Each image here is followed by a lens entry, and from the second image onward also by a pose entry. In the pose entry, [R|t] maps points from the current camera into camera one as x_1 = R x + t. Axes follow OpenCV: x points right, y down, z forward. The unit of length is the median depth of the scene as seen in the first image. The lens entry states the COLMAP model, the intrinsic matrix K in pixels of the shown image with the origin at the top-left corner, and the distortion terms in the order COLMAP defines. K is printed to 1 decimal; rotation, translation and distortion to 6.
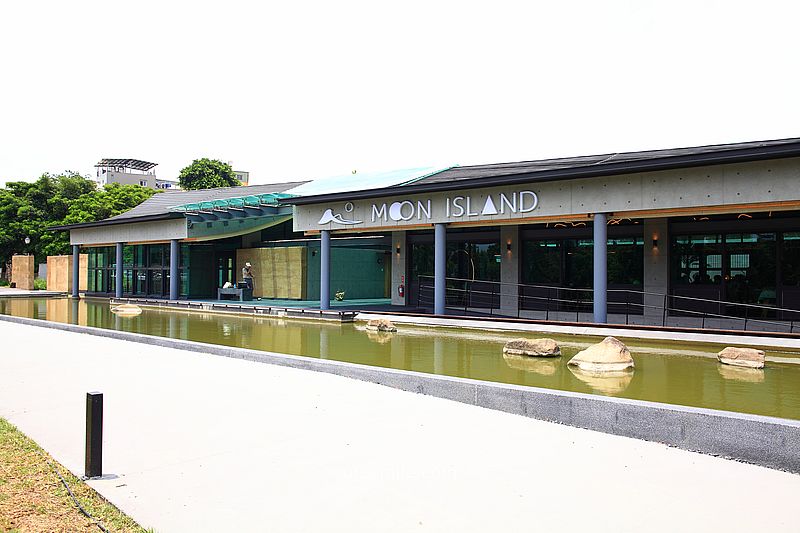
lens RADIAL K [[663.9, 0, 400.0], [0, 663.9, 266.5], [0, 0, 1]] dist [-0.059308, 0.002576]
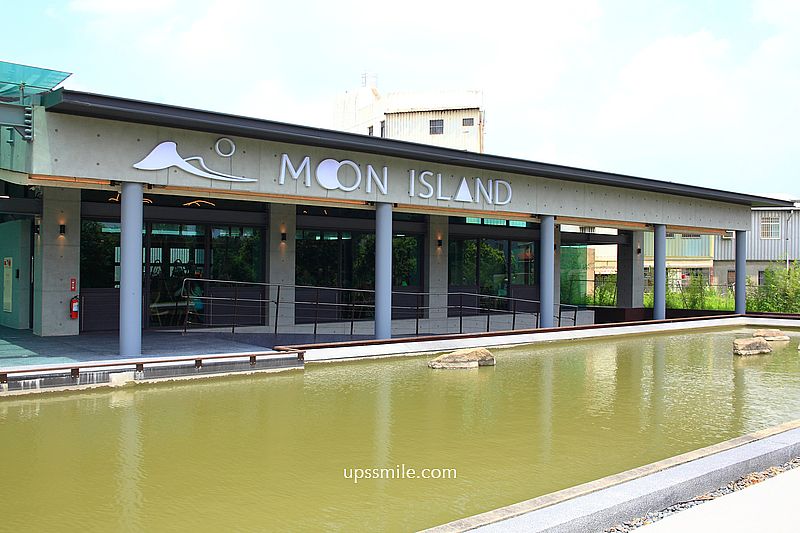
lens RADIAL K [[726.8, 0, 415.0], [0, 726.8, 262.5], [0, 0, 1]] dist [-0.080018, 0.119974]
pose [[0.159650, 0.005819, 0.987157, -0.629276], [-0.018847, 0.999818, -0.002846, -0.002423], [-0.986994, -0.018151, 0.159730, 0.800682]]
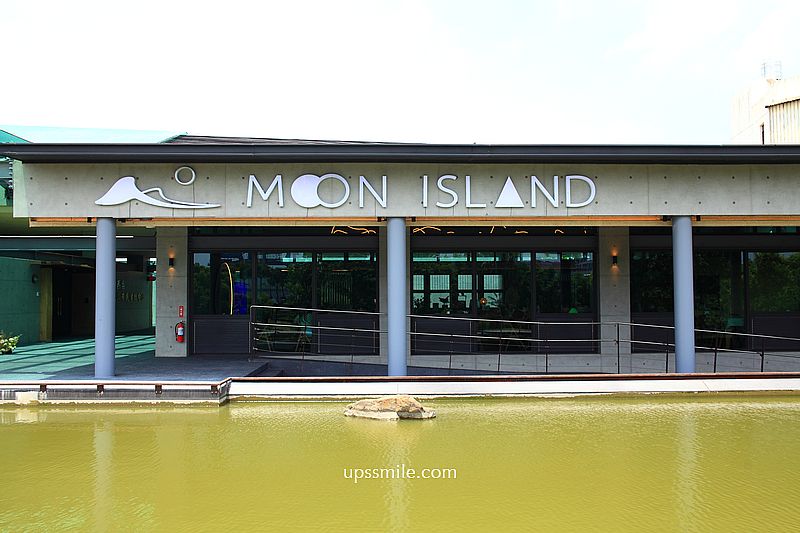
lens RADIAL K [[726.8, 0, 415.0], [0, 726.8, 262.5], [0, 0, 1]] dist [-0.080018, 0.119974]
pose [[0.736033, 0.021678, 0.676598, -0.337676], [-0.000348, 0.999499, -0.031645, -0.004866], [-0.676945, 0.023056, 0.735672, 0.490421]]
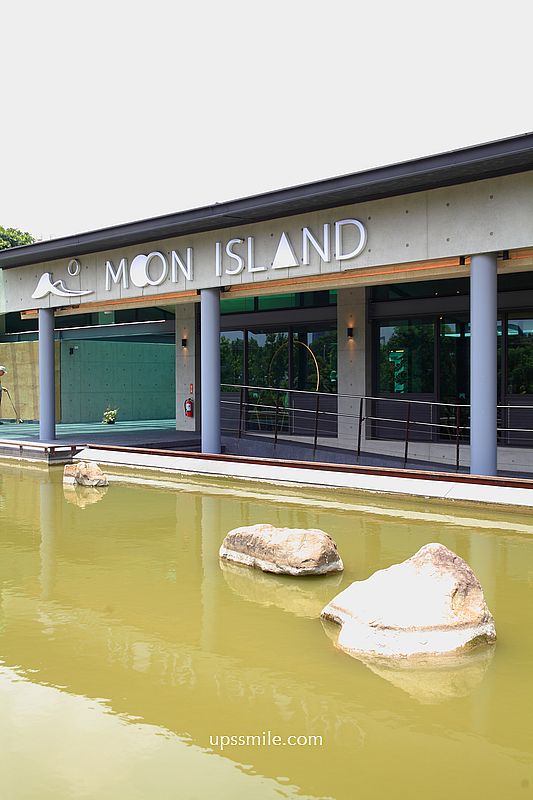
lens RADIAL K [[839.8, 0, 251.5], [0, 839.8, 398.7], [0, 0, 1]] dist [-0.002128, 0.003183]
pose [[0.998548, -0.009972, -0.052938, 0.124749], [0.011659, 0.999431, 0.031652, 0.005192], [0.052592, -0.032223, 0.998096, 0.273222]]
